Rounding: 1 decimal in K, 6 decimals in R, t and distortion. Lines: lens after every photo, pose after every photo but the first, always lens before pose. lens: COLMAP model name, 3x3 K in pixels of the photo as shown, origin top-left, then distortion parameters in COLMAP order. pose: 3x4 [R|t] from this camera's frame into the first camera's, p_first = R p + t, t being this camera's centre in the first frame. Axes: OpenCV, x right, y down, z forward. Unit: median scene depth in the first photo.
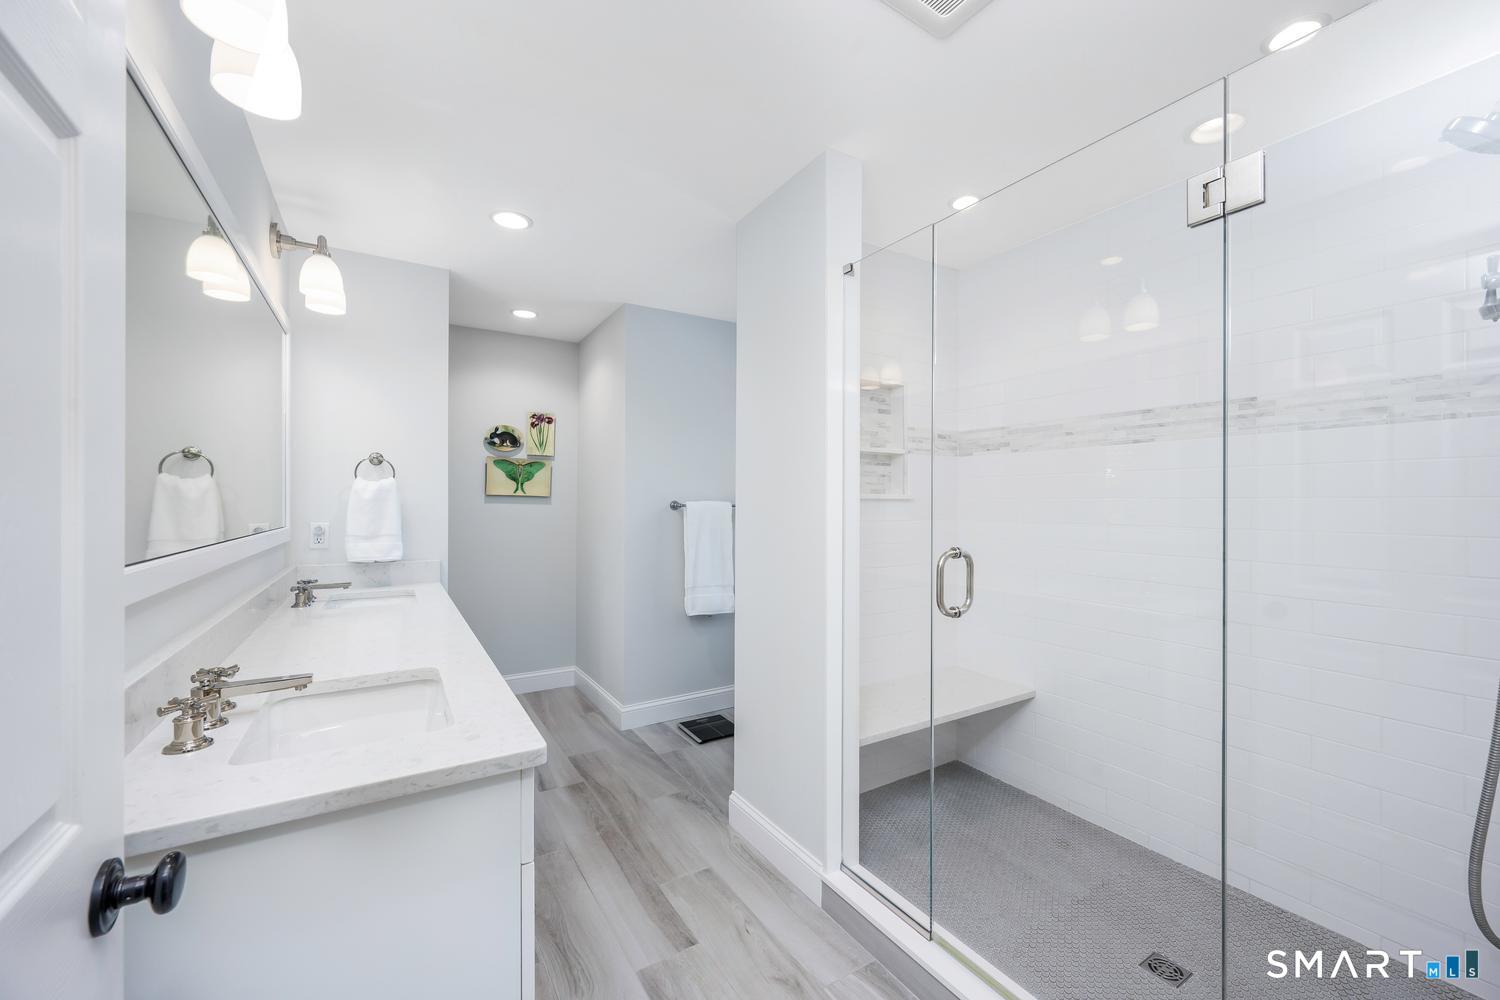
lens RADIAL K [[596.3, 0, 748.5], [0, 596.3, 501.3], [0, 0, 1]] dist [0.000048, 0.000043]
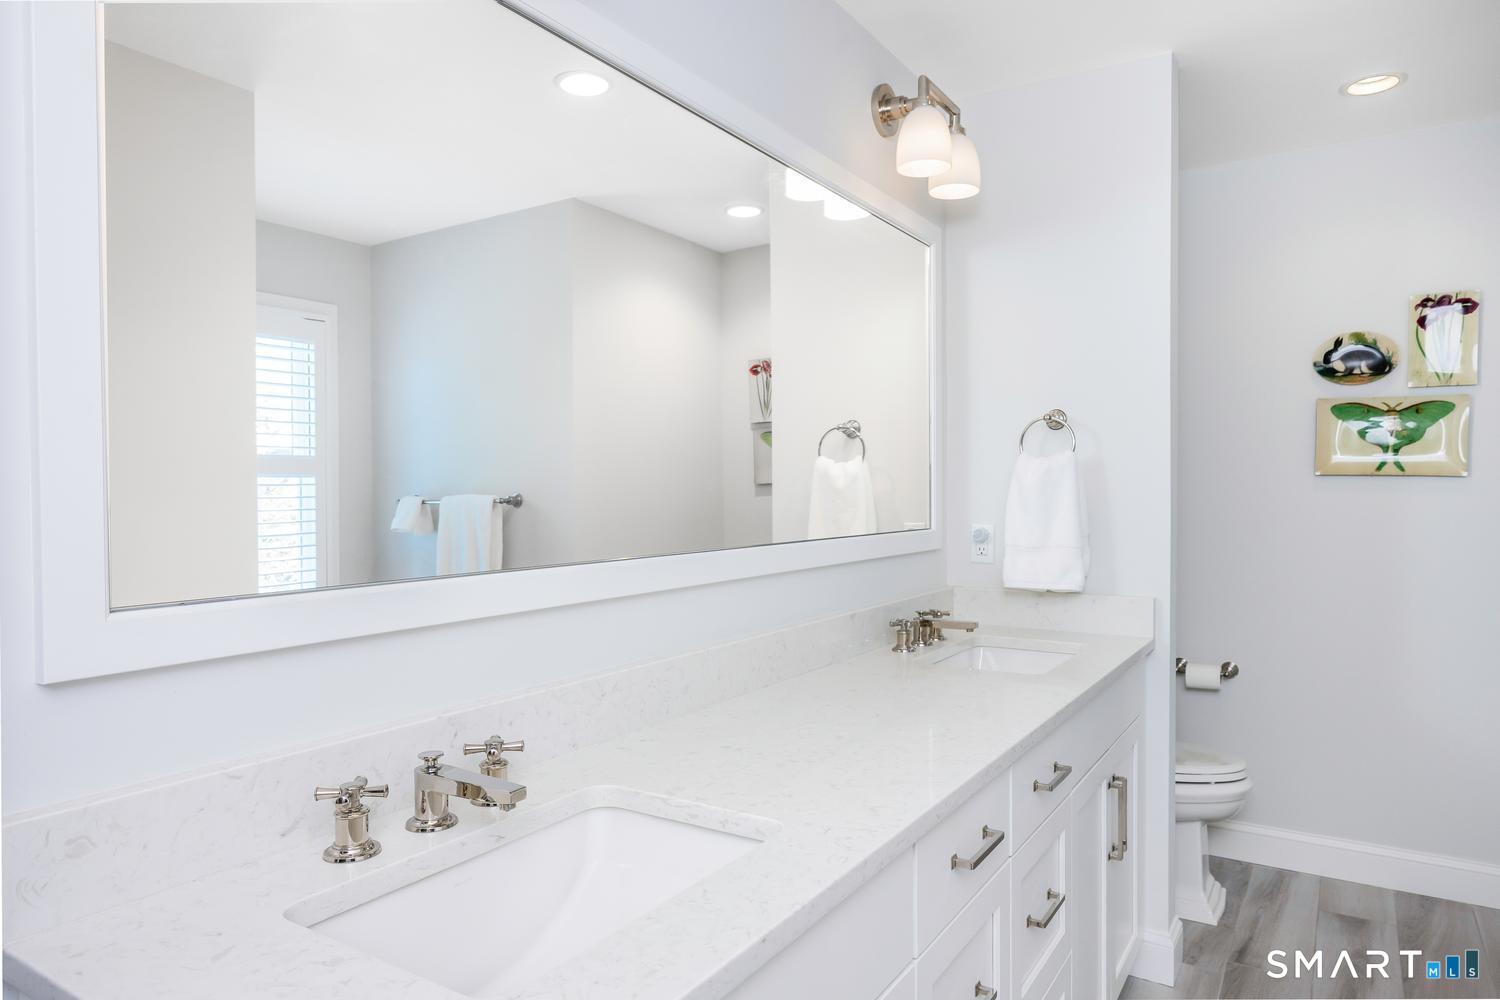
lens RADIAL K [[923.2, 0, 750.2], [0, 923.2, 496.3], [0, 0, 1]] dist [-0.006625, -0.000091]
pose [[0.429260, 0.008657, -0.903139, 0.091059], [0.008365, 0.999873, 0.013560, -0.009841], [0.903142, -0.013376, 0.429133, 0.332915]]
